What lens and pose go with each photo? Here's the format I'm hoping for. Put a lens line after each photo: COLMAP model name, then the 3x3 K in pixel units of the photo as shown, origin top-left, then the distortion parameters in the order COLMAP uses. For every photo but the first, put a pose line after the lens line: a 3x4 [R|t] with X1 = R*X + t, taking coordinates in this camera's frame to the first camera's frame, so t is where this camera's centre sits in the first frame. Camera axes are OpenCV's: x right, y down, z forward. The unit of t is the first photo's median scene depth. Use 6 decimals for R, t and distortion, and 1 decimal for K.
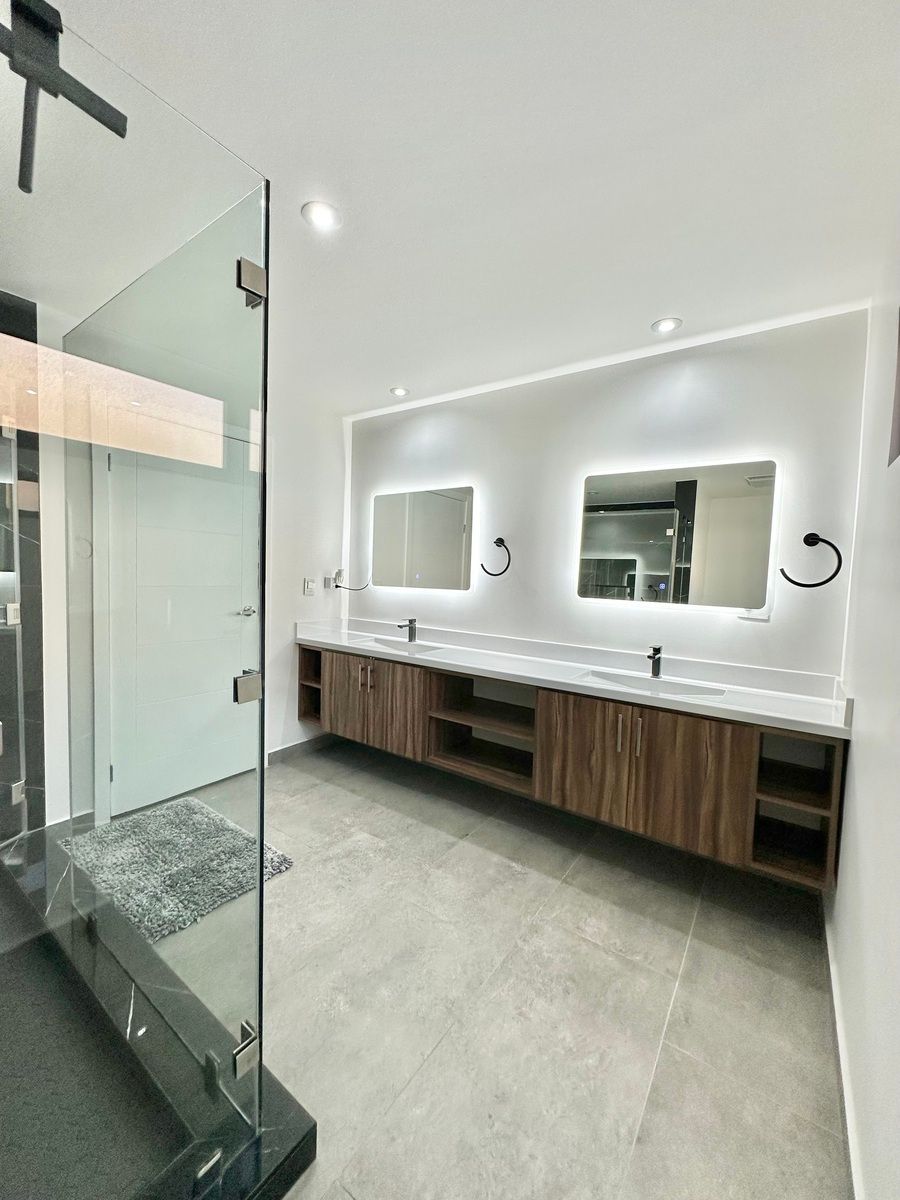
lens RADIAL K [[478.5, 0, 452.1], [0, 478.5, 594.6], [0, 0, 1]] dist [-0.003887, 0.000450]
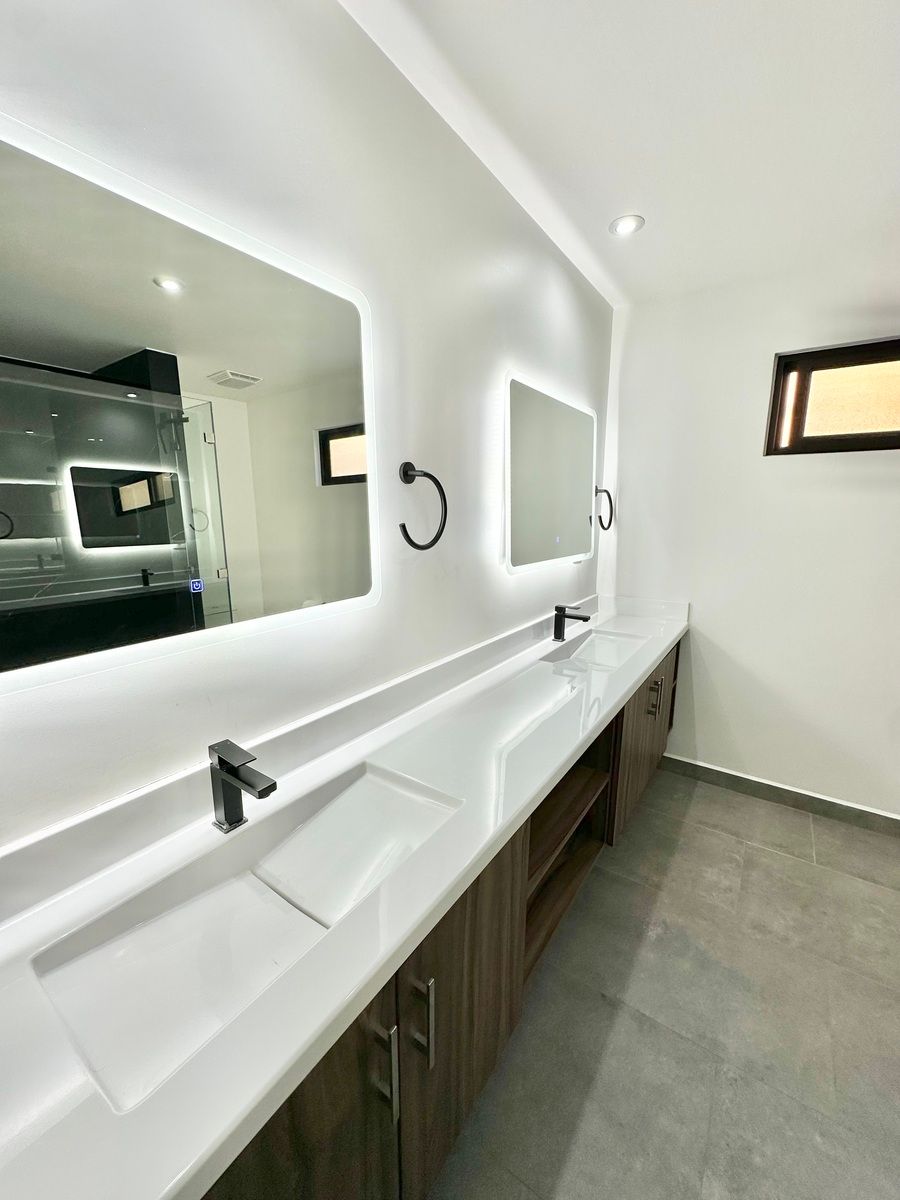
lens RADIAL K [[478.5, 0, 454.6], [0, 478.5, 600.4], [0, 0, 1]] dist [-0.003887, 0.000450]
pose [[-0.008768, -0.221779, 0.975057, -0.523359], [0.046626, 0.973944, 0.221945, -0.131299], [-0.998874, 0.047409, 0.001801, 1.407520]]
